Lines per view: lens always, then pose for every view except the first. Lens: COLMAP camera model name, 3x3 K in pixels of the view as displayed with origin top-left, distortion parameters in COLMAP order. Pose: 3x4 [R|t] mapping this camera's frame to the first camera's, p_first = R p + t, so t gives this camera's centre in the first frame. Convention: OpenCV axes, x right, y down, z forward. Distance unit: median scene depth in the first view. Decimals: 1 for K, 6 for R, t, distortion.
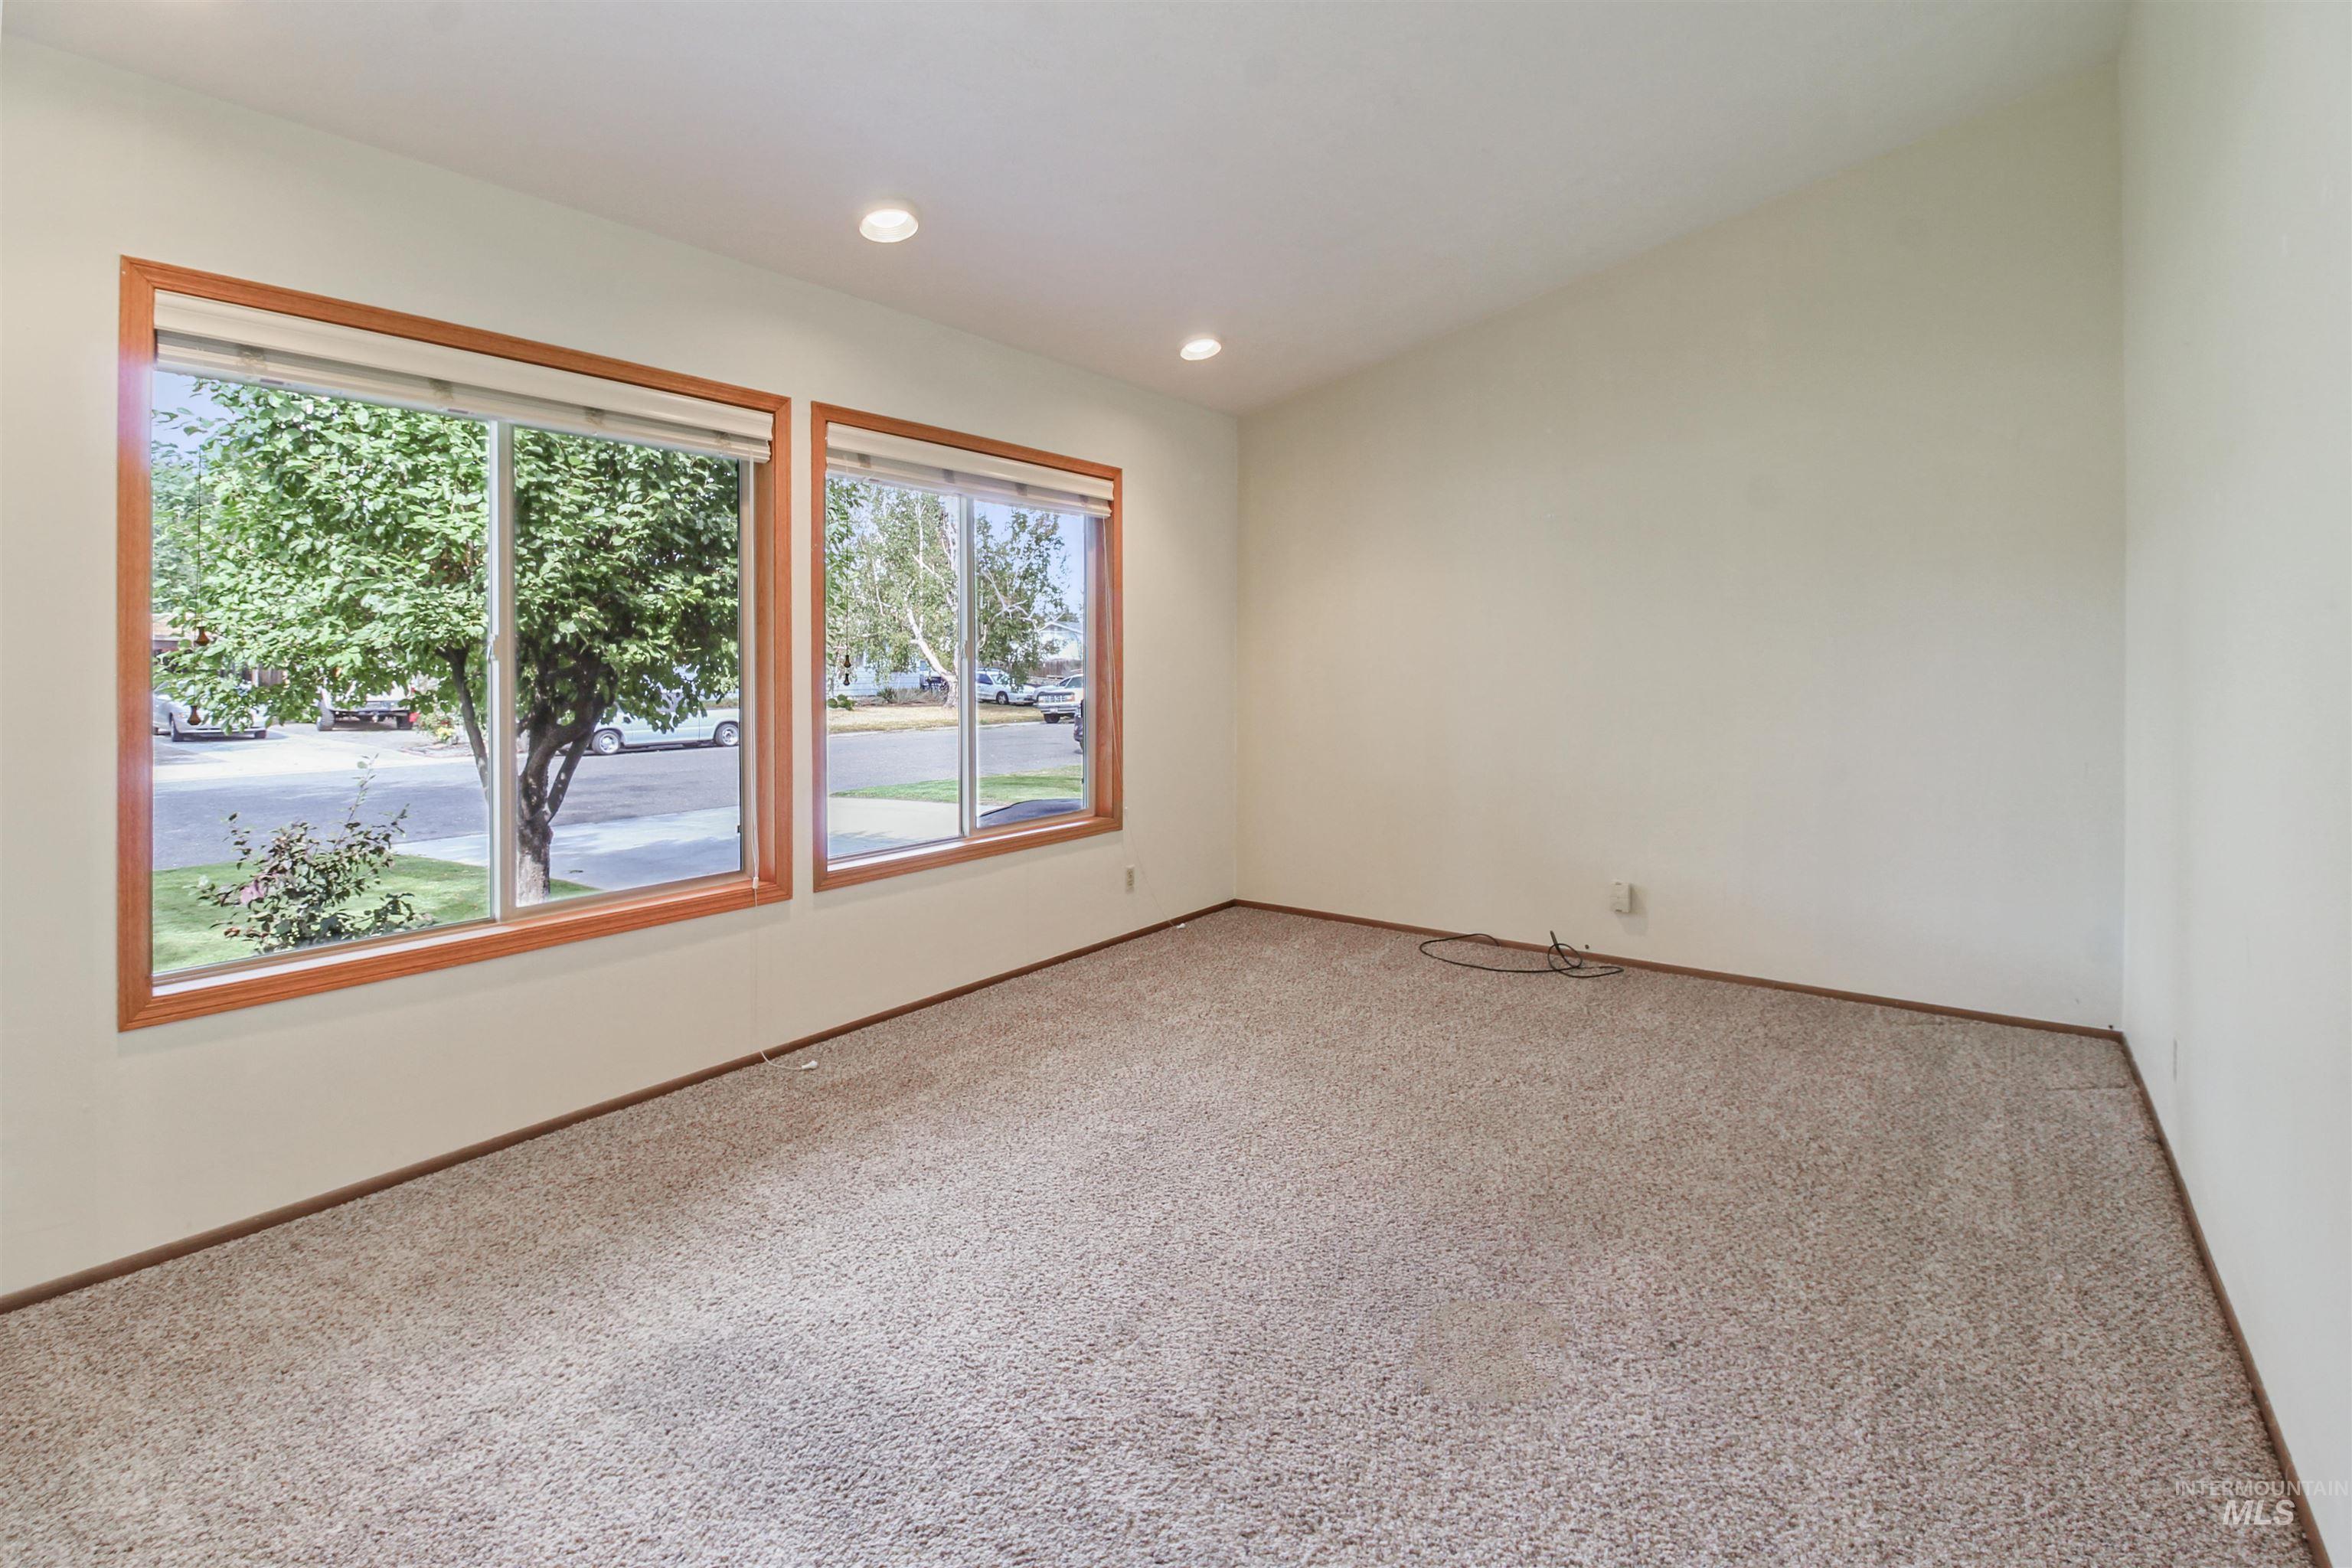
lens RADIAL K [[1086.5, 0, 1170.1], [0, 1086.5, 758.3], [0, 0, 1]] dist [-0.001533, -0.012406]
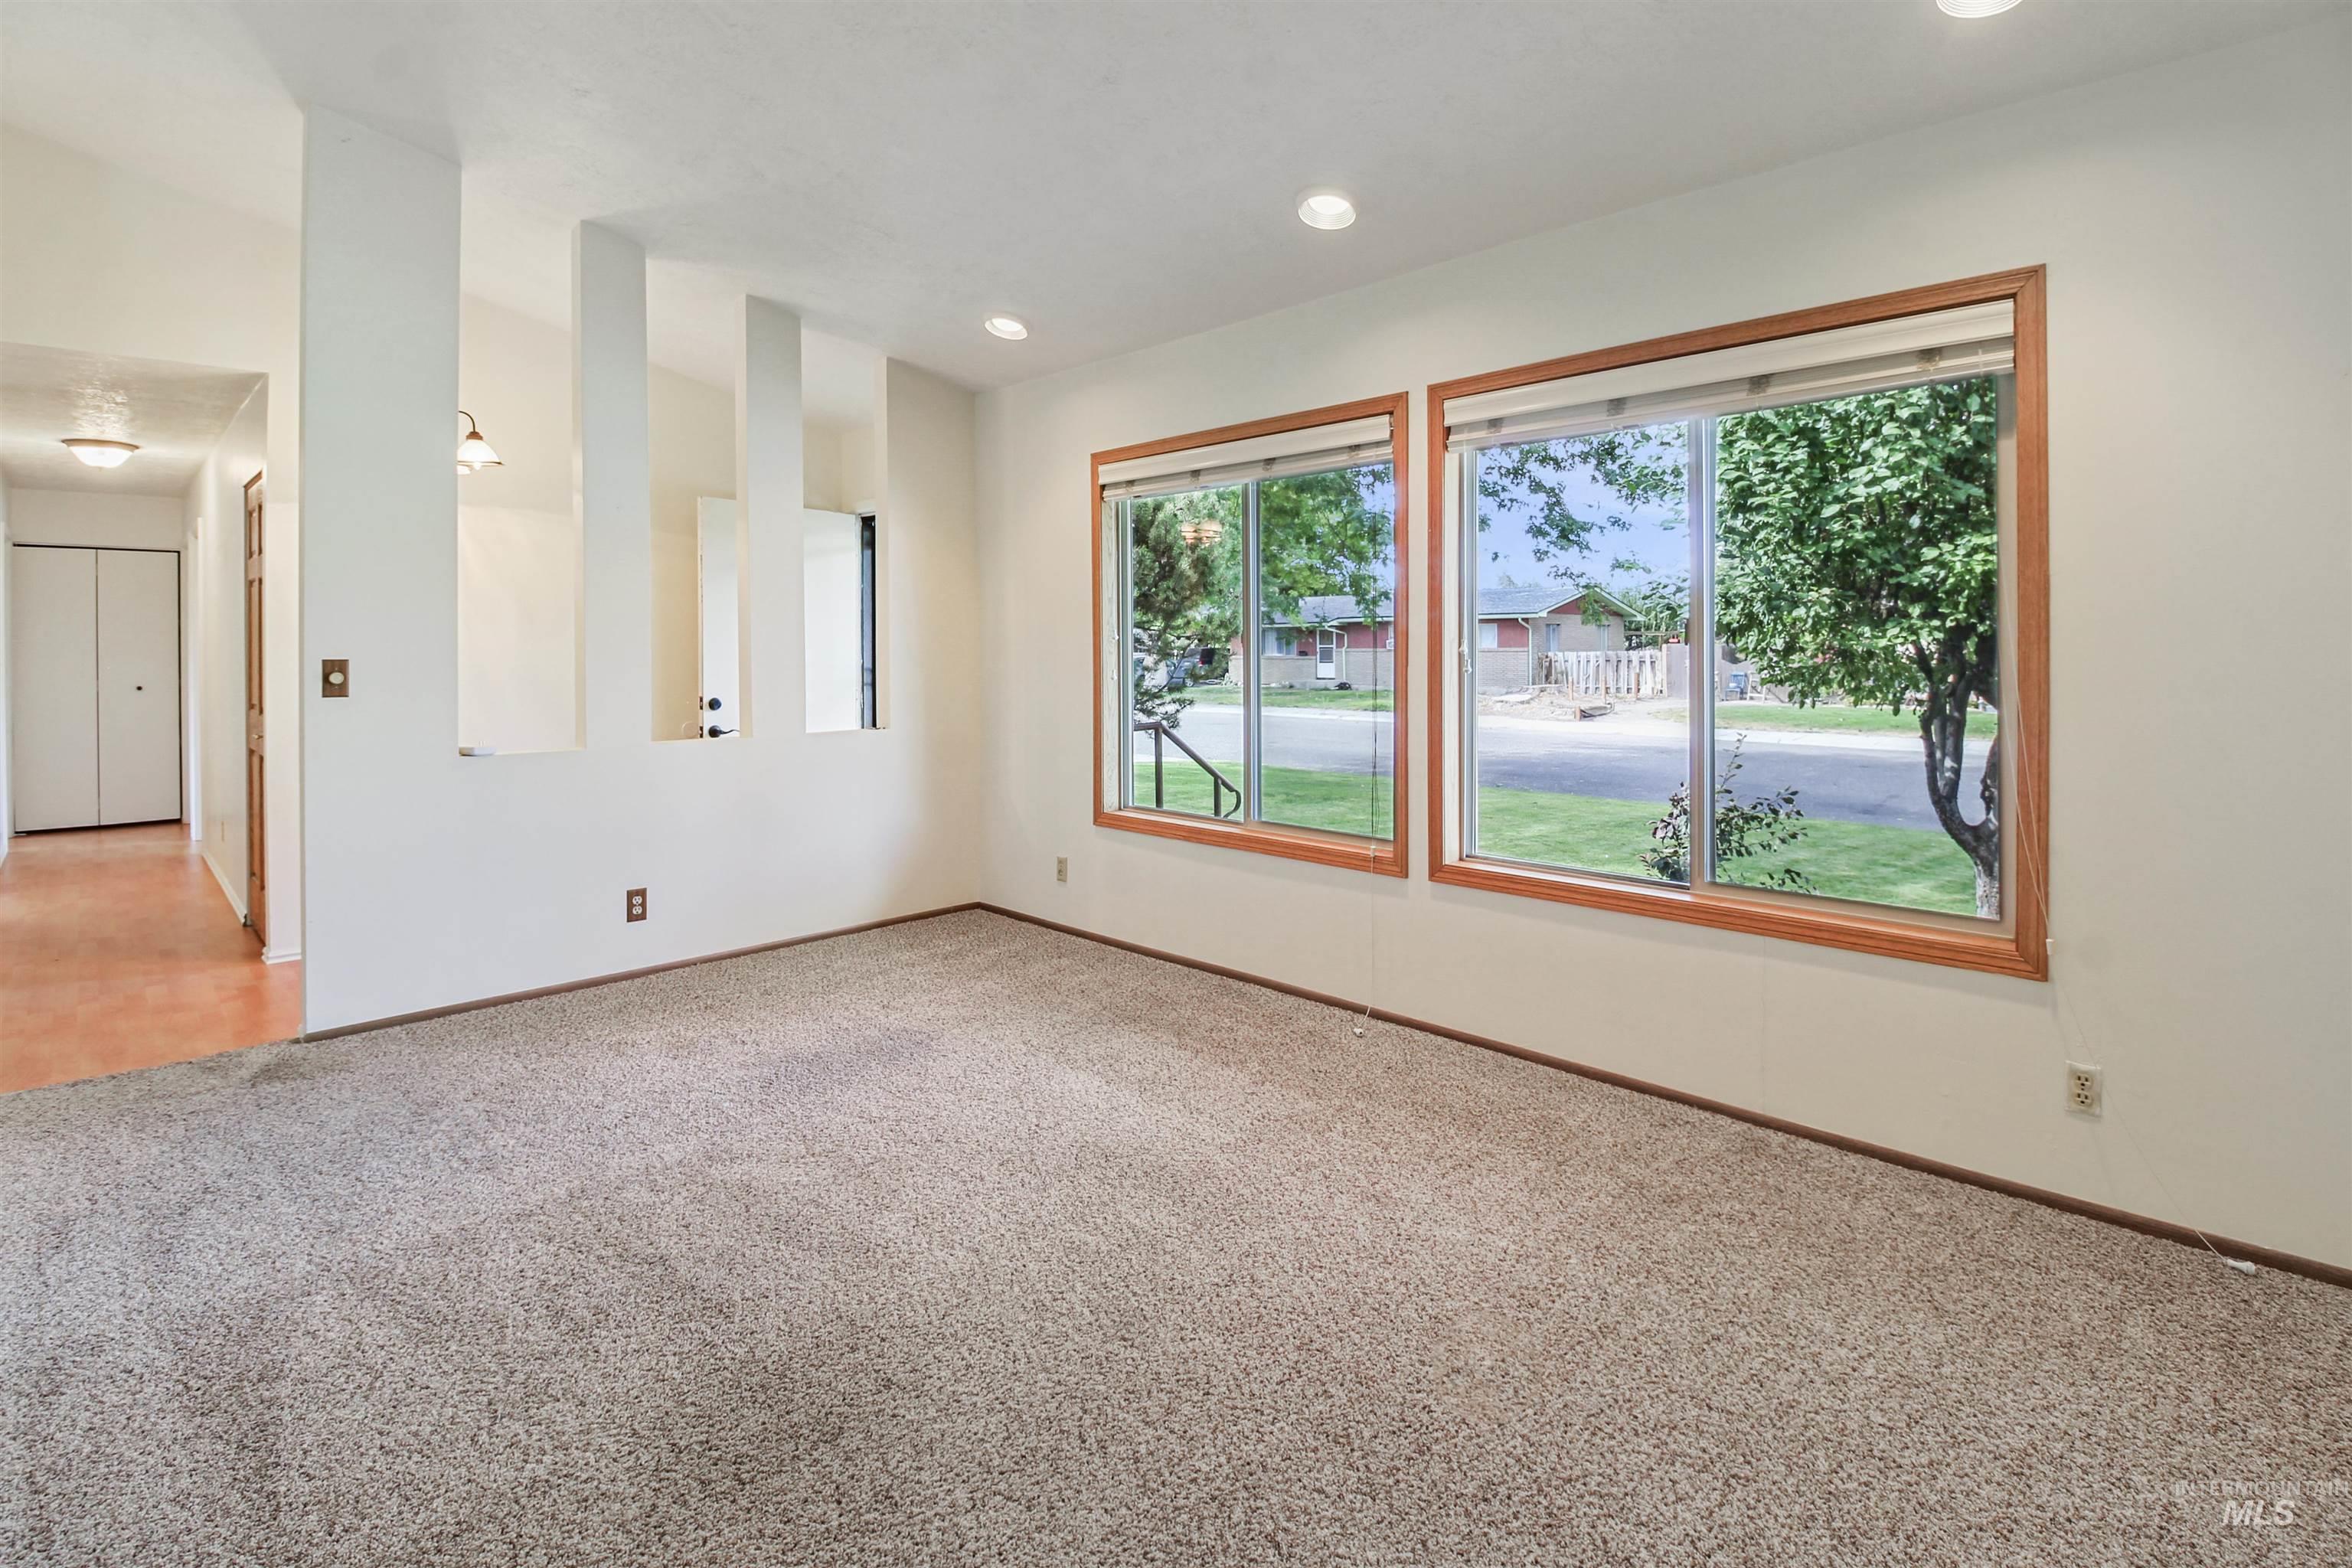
lens RADIAL K [[1103.9, 0, 1191.1], [0, 1103.9, 755.1], [0, 0, 1]] dist [0.000495, -0.013766]
pose [[-0.148924, 0.100520, -0.983726, 0.714856], [-0.082526, 0.990086, 0.113663, -0.090440], [0.985399, 0.098110, -0.139152, 0.944026]]
